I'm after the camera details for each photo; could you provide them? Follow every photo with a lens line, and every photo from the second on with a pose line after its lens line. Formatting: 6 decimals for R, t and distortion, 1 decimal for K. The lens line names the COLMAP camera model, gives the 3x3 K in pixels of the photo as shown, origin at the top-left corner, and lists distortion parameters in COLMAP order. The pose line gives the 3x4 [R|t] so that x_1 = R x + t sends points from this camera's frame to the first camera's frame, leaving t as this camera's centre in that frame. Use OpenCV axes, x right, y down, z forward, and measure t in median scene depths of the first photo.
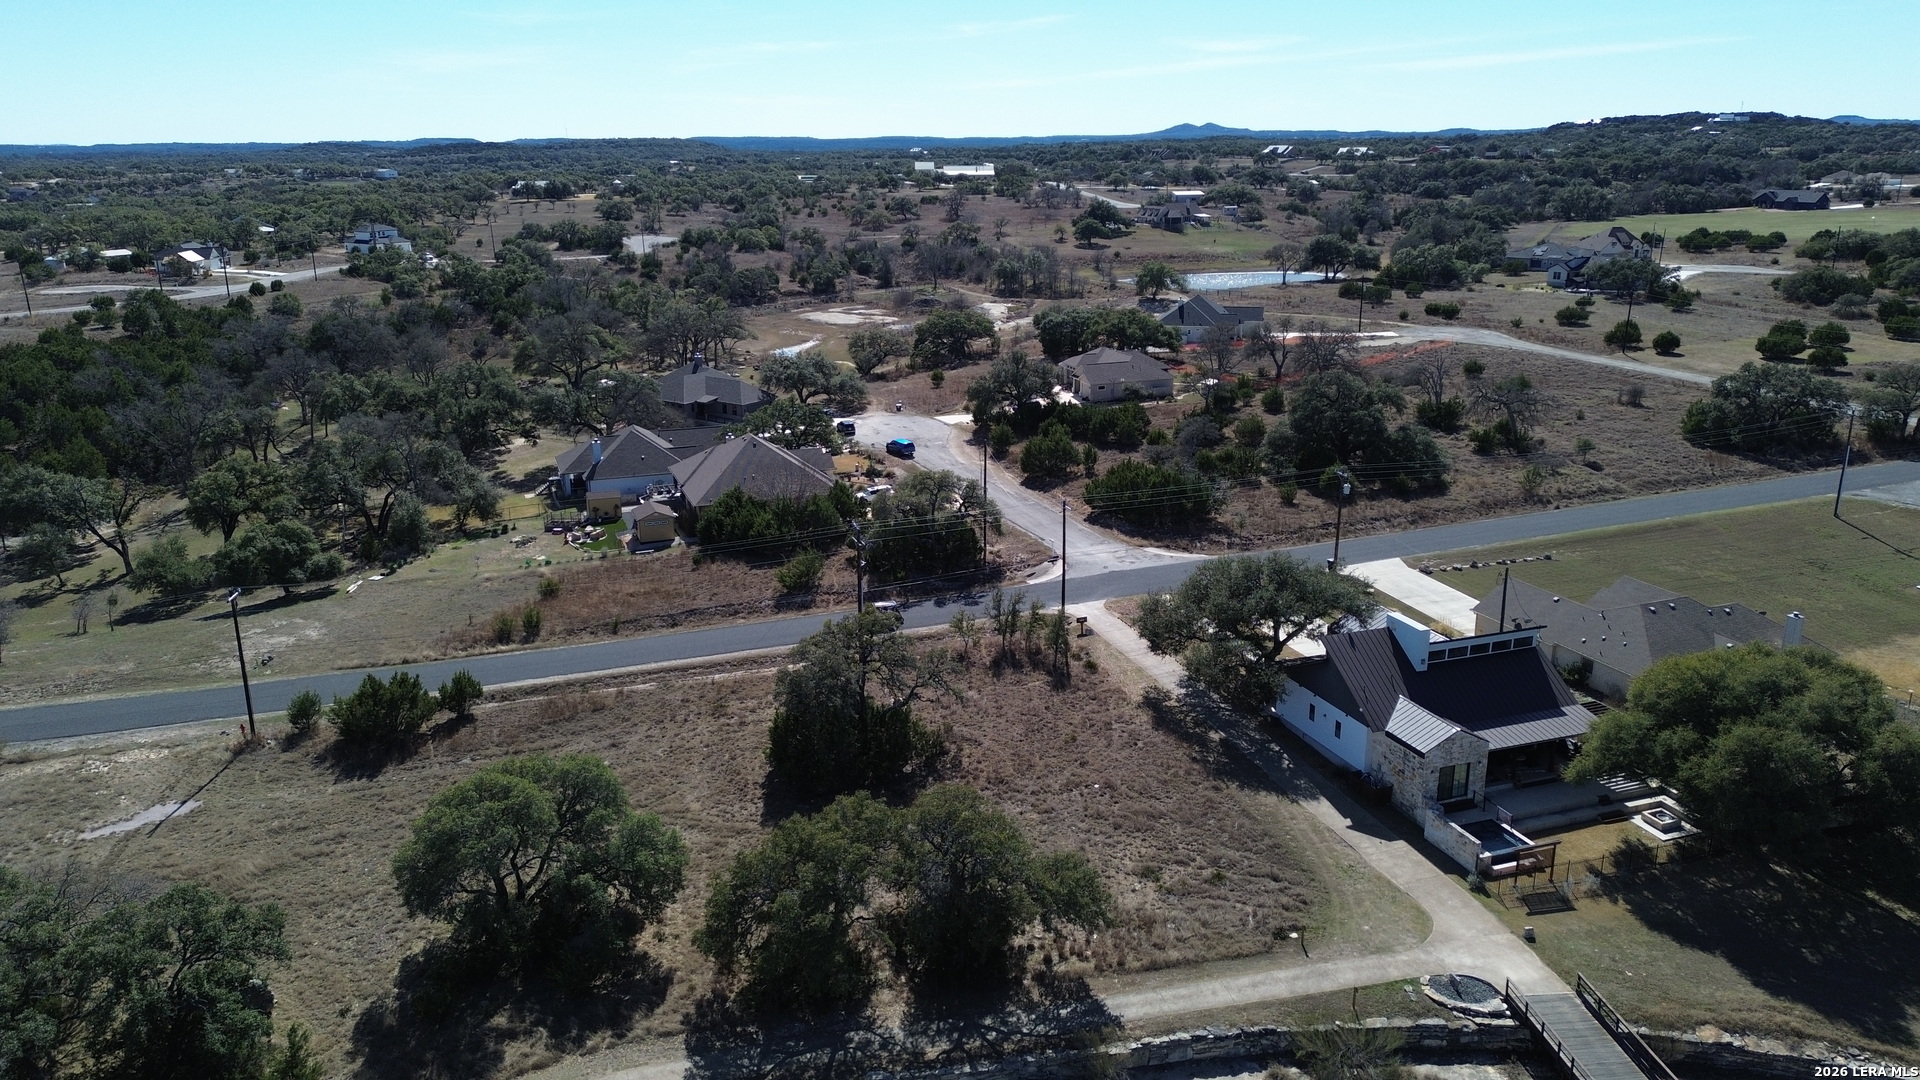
lens RADIAL K [[1389.5, 0, 959.4], [0, 1389.5, 513.6], [0, 0, 1]] dist [0.093098, -0.102665]
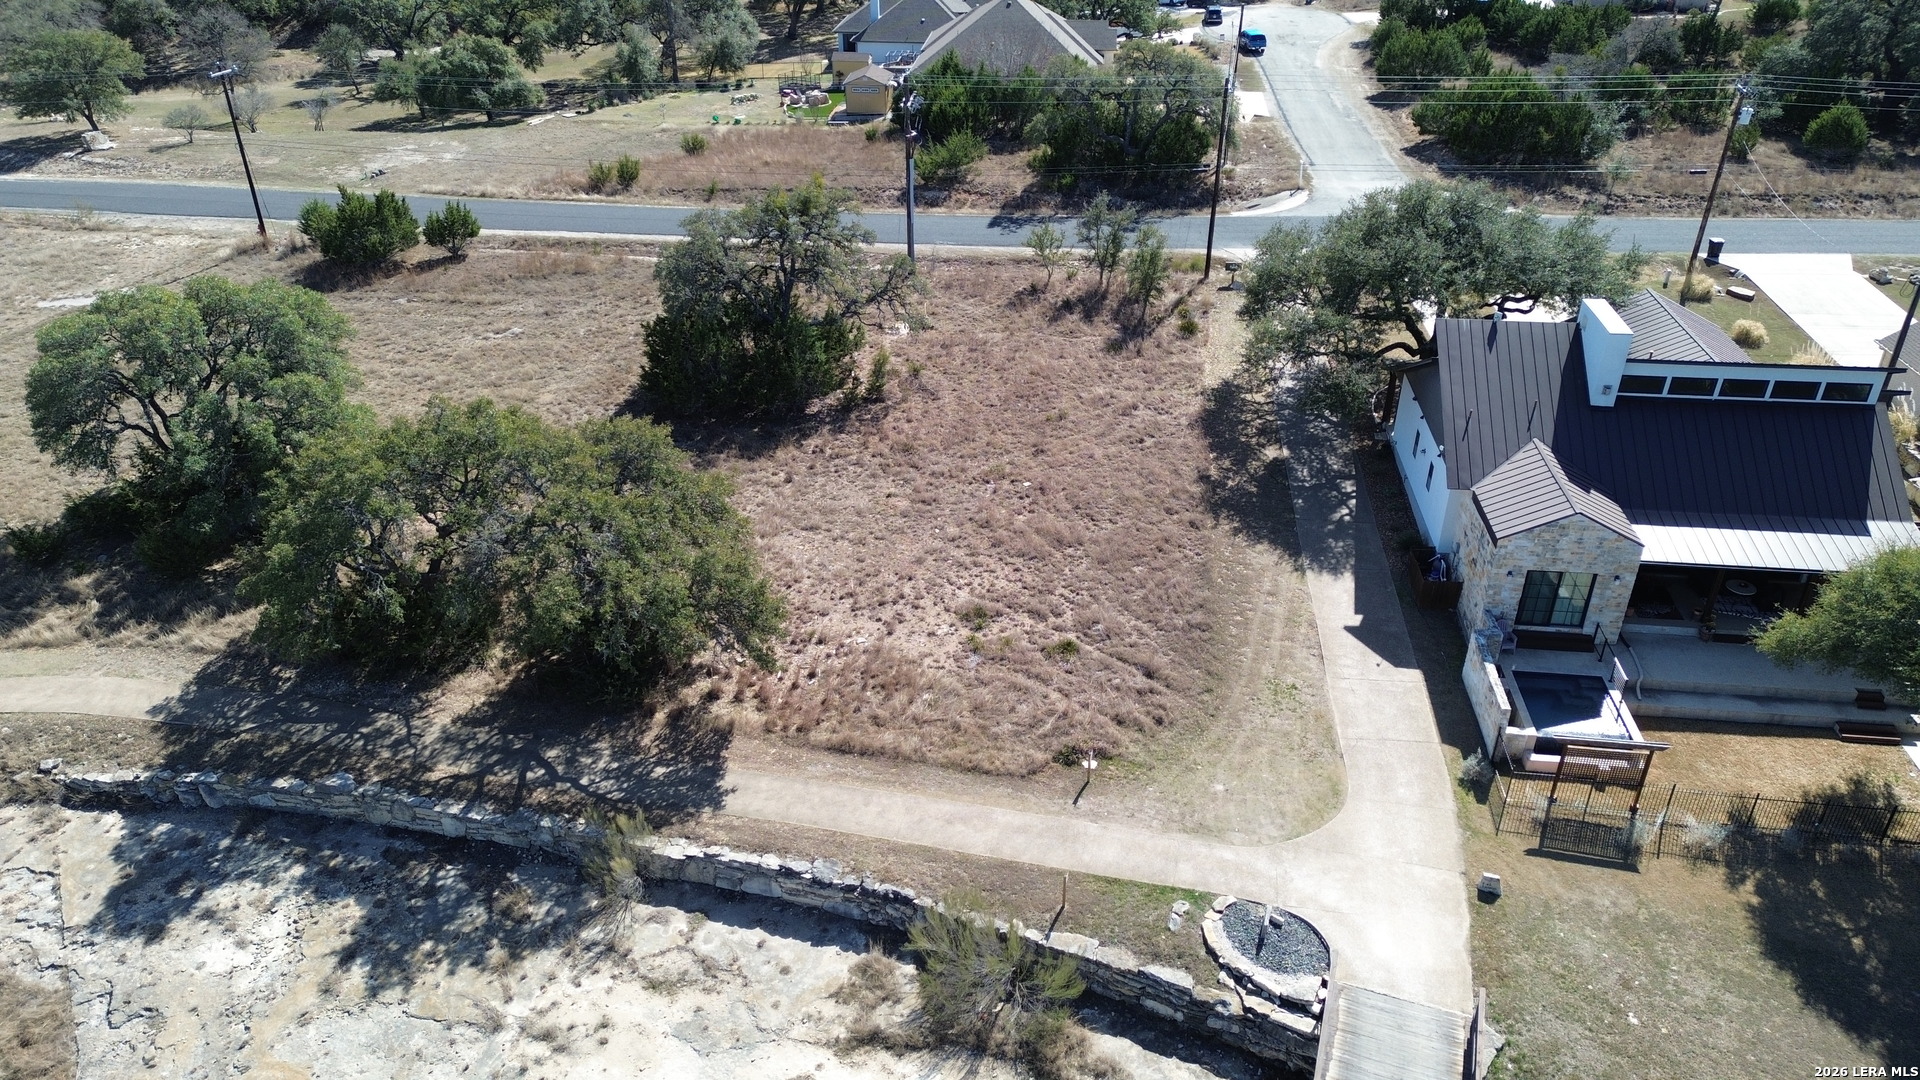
lens RADIAL K [[1389.5, 0, 959.4], [0, 1389.5, 513.6], [0, 0, 1]] dist [0.093098, -0.102665]
pose [[0.896601, 0.218987, -0.384905, 0.342162], [-0.122035, 0.957702, 0.260604, 0.039071], [0.425693, -0.186685, 0.885400, 0.398667]]
